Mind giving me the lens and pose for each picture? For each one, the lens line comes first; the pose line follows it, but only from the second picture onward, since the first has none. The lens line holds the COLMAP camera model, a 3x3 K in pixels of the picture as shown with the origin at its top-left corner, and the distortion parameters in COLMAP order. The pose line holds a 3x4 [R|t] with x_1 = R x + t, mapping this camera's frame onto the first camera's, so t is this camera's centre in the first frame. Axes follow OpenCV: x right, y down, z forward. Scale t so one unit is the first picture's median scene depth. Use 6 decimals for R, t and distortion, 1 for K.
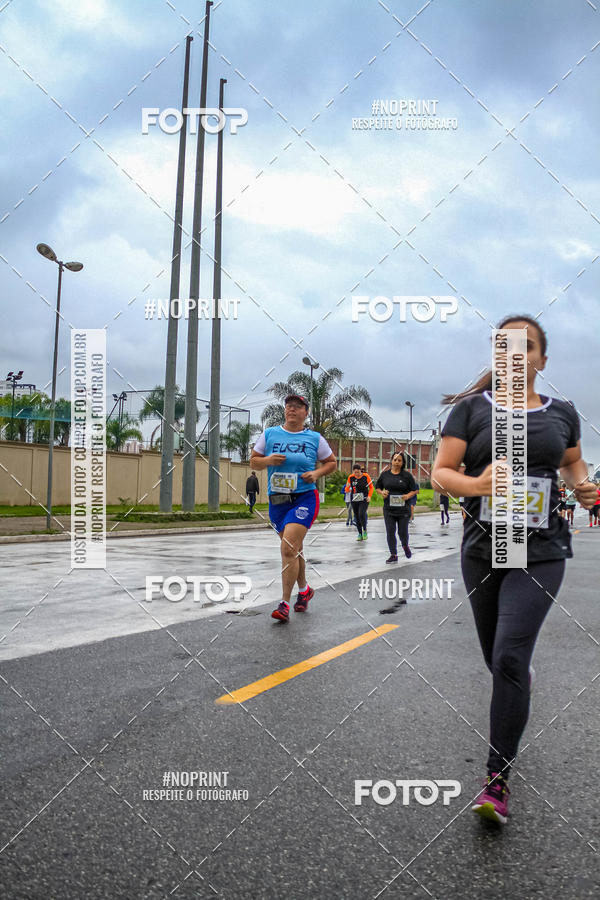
lens RADIAL K [[810.1, 0, 308.9], [0, 810.1, 459.8], [0, 0, 1]] dist [-0.144770, 0.140821]
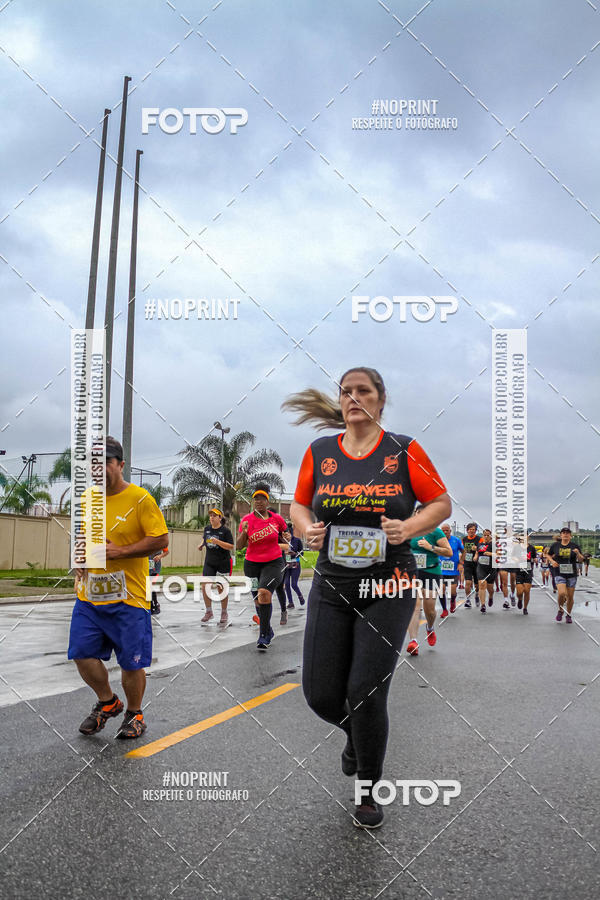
lens RADIAL K [[810.1, 0, 311.6], [0, 810.1, 451.2], [0, 0, 1]] dist [-0.144770, 0.140821]
pose [[0.993810, 0.003958, 0.111019, 0.006763], [0.005692, 0.996237, -0.086479, -0.007404], [-0.110944, 0.086576, 0.990049, -0.061941]]
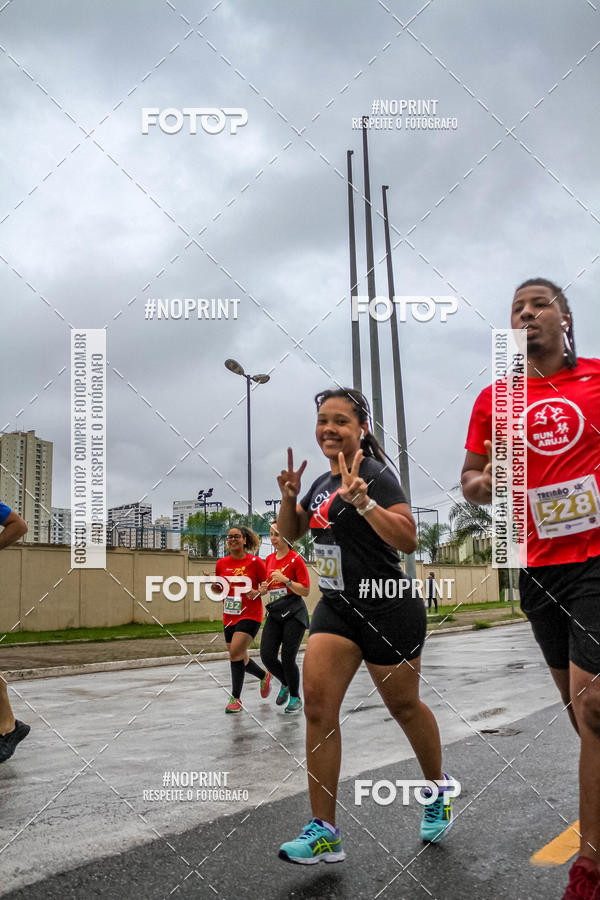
lens RADIAL K [[810.1, 0, 307.3], [0, 810.1, 456.5], [0, 0, 1]] dist [-0.144770, 0.140821]
pose [[0.971808, -0.093084, -0.216623, -0.062744], [0.063820, 0.988321, -0.138381, 0.001487], [0.226974, 0.120654, 0.966398, 0.081090]]
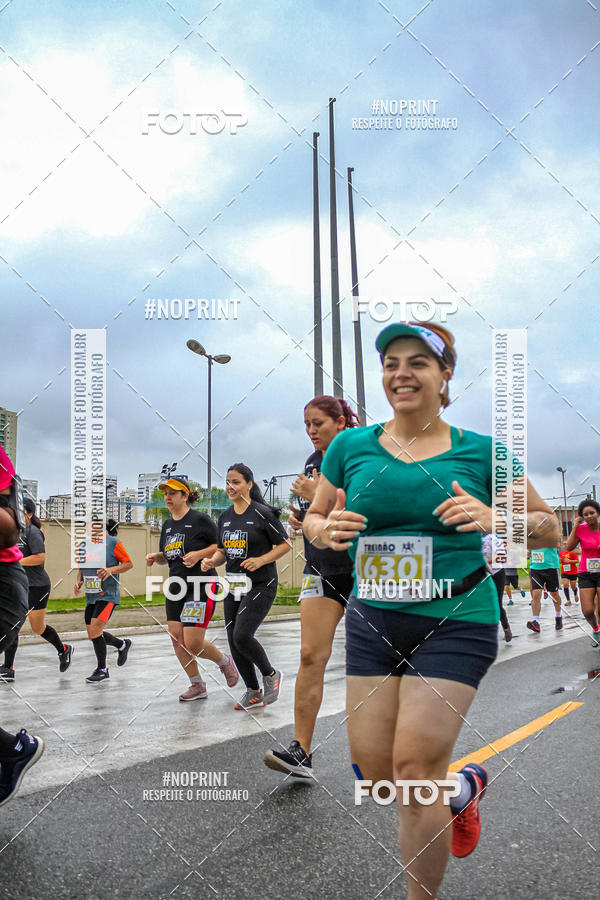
lens RADIAL K [[810.1, 0, 308.1], [0, 810.1, 454.5], [0, 0, 1]] dist [-0.144770, 0.140821]
pose [[0.981338, -0.072623, -0.178050, -0.016012], [0.054056, 0.992788, -0.107006, -0.001692], [0.184537, 0.095385, 0.978186, 0.003483]]
